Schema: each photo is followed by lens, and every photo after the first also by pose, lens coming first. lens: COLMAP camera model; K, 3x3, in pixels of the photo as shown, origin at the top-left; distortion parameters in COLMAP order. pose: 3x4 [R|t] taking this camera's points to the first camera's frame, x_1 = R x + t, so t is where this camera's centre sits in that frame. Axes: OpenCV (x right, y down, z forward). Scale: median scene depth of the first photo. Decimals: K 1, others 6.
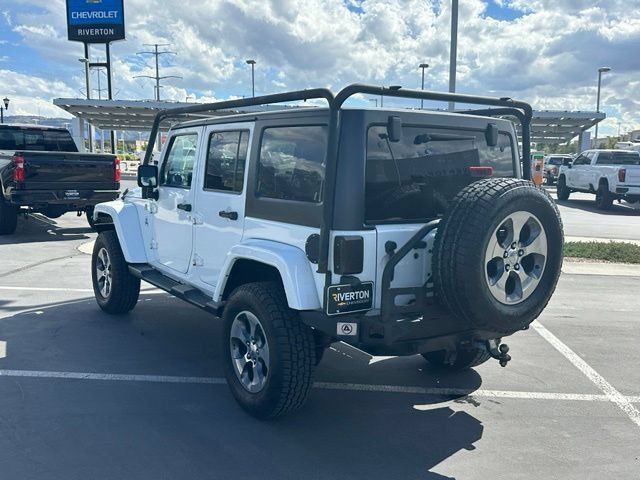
lens RADIAL K [[620.0, 0, 314.0], [0, 620.0, 241.2], [0, 0, 1]] dist [0.156932, -0.305977]
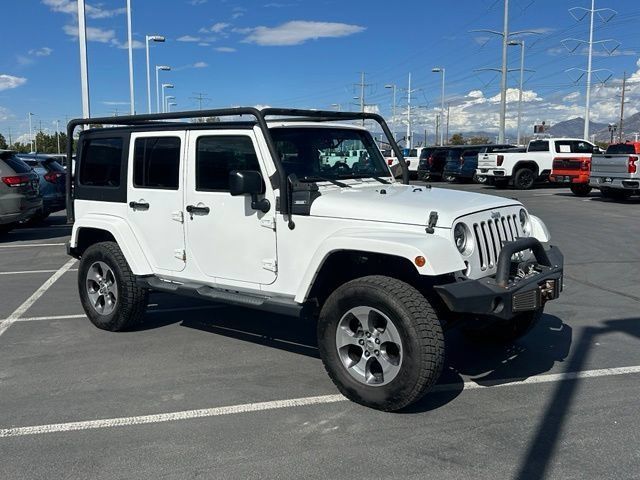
lens RADIAL K [[620.0, 0, 314.0], [0, 620.0, 241.2], [0, 0, 1]] dist [0.156932, -0.305977]
pose [[-0.962727, 0.034465, -0.268269, 0.196415], [-0.036228, 0.966479, 0.254177, -0.338446], [0.268037, 0.254422, -0.929207, 2.599571]]
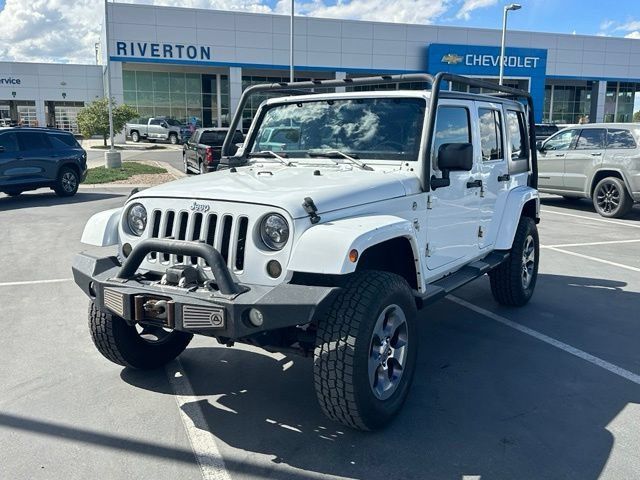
lens RADIAL K [[619.9, 0, 314.6], [0, 619.9, 237.6], [0, 0, 1]] dist [0.151865, -0.286145]
pose [[-0.403073, -0.165688, 0.900044, -1.168952], [0.107583, 0.968077, 0.226391, -0.259704], [-0.908822, 0.188082, -0.372380, 1.886418]]
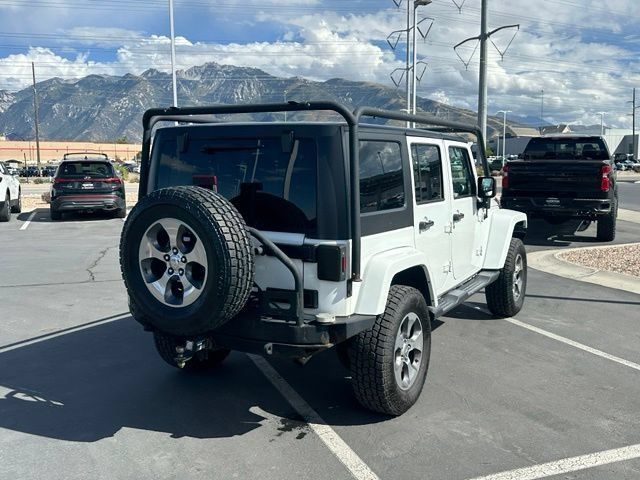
lens RADIAL K [[620.0, 0, 314.0], [0, 620.0, 241.2], [0, 0, 1]] dist [0.156932, -0.305977]
pose [[0.419410, 0.096877, -0.902613, 1.094945], [-0.109022, 0.992468, 0.055862, -0.074525], [0.901227, 0.074976, 0.426813, 0.622179]]
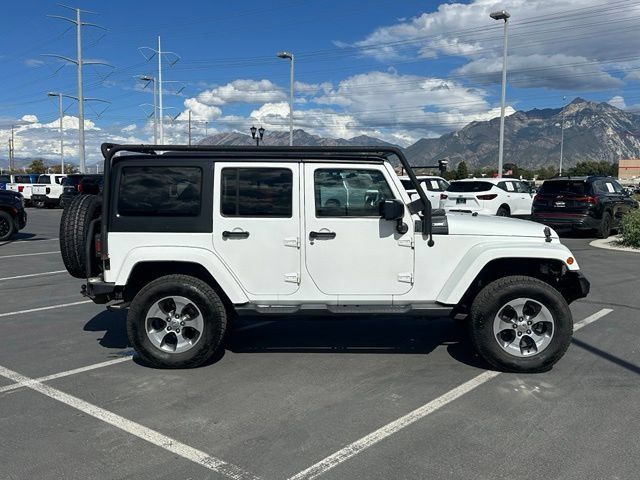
lens RADIAL K [[620.0, 0, 314.0], [0, 620.0, 241.2], [0, 0, 1]] dist [0.156932, -0.305977]
pose [[-0.591758, 0.060094, -0.803873, 1.152543], [-0.115669, 0.980568, 0.158451, -0.277030], [0.797774, 0.186747, -0.573308, 2.149732]]
